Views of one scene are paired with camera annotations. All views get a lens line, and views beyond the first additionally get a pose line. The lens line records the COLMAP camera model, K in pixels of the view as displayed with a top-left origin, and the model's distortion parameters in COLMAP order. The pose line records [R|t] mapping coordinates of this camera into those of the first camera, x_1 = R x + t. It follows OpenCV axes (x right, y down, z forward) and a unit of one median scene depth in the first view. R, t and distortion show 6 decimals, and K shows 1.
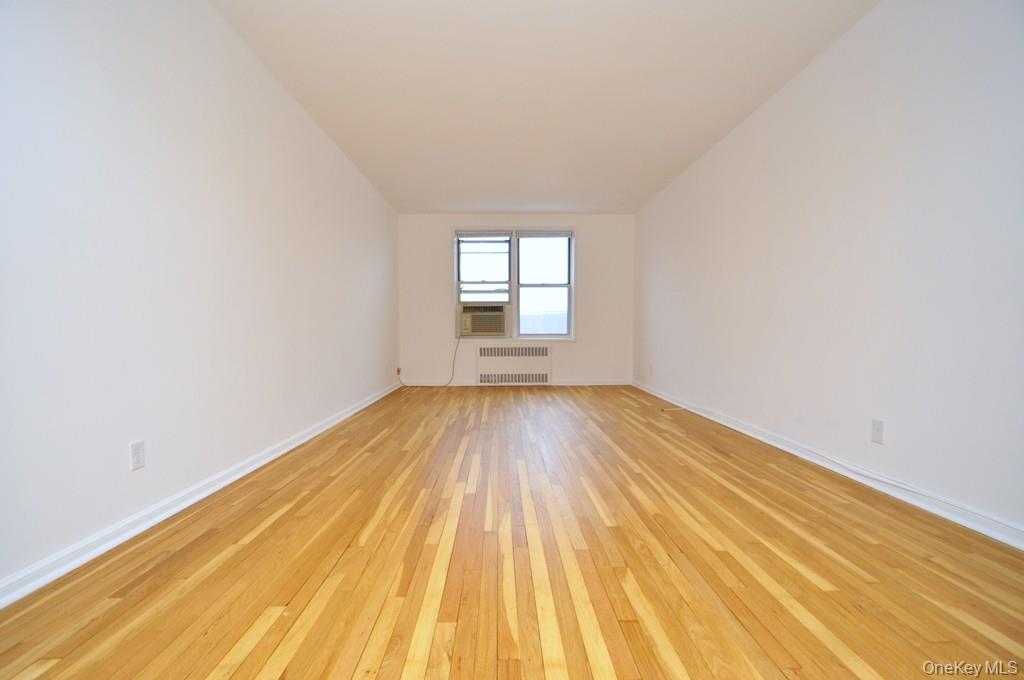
lens RADIAL K [[447.6, 0, 509.2], [0, 447.6, 349.3], [0, 0, 1]] dist [-0.000793, -0.000992]
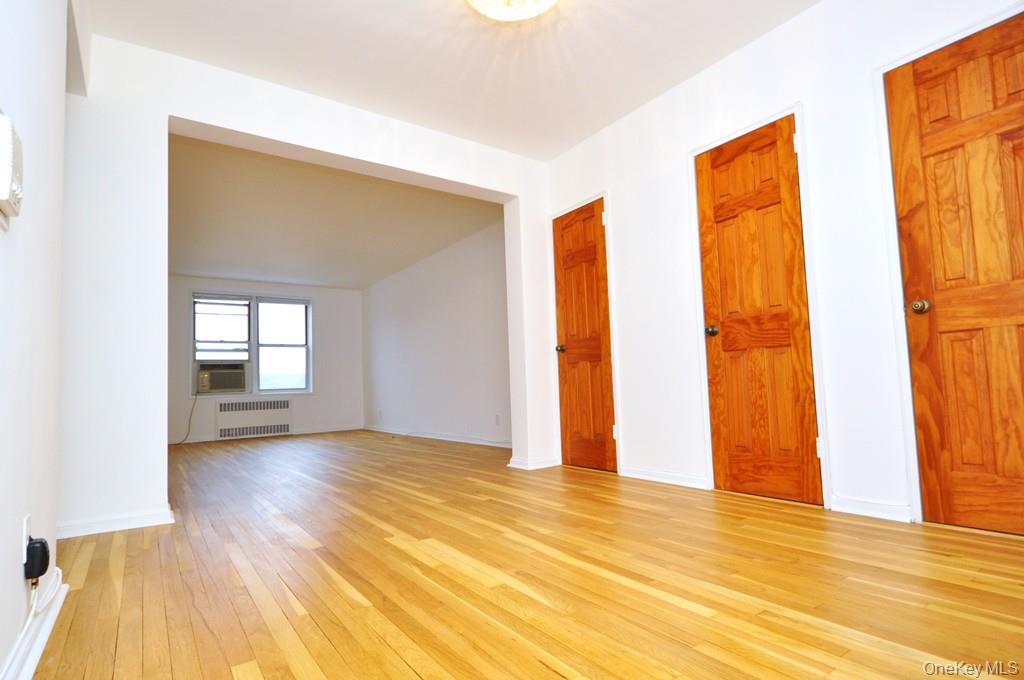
lens RADIAL K [[516.3, 0, 512.7], [0, 516.3, 352.0], [0, 0, 1]] dist [0.008203, -0.000644]
pose [[0.824779, 0.009516, 0.565376, -0.186133], [0.059628, 0.992820, -0.103697, 0.043438], [-0.562303, 0.119240, 0.818289, -0.395904]]
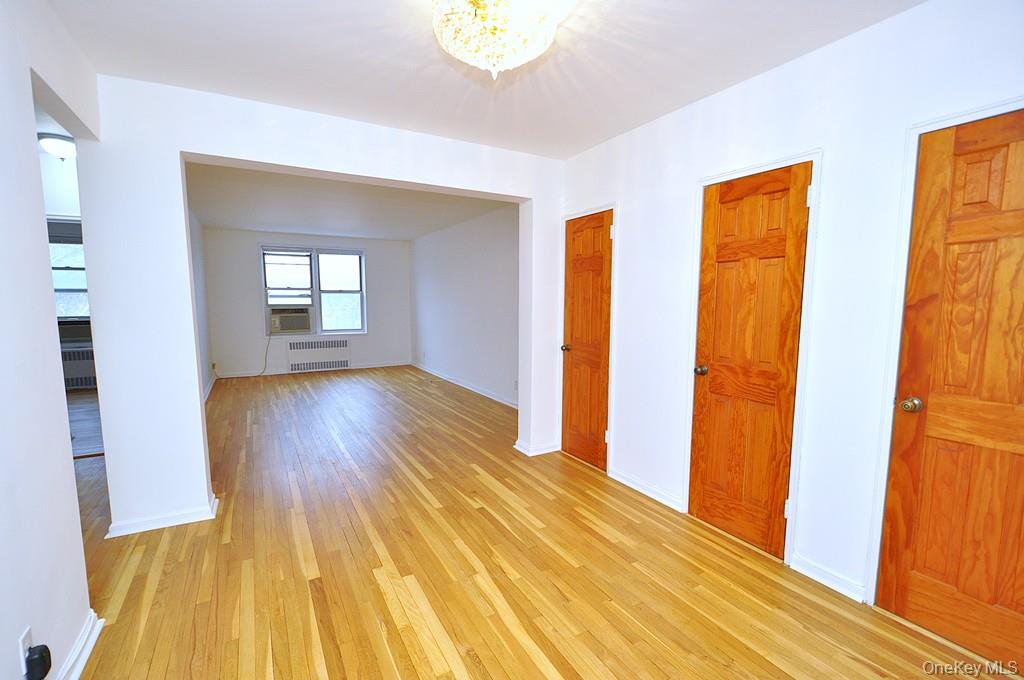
lens RADIAL K [[452.0, 0, 513.4], [0, 452.0, 348.9], [0, 0, 1]] dist [0.003063, 0.000495]
pose [[0.875833, -0.050345, 0.479982, -0.124361], [0.017444, 0.997197, 0.072765, -0.066527], [-0.482299, -0.055357, 0.874256, -0.396815]]
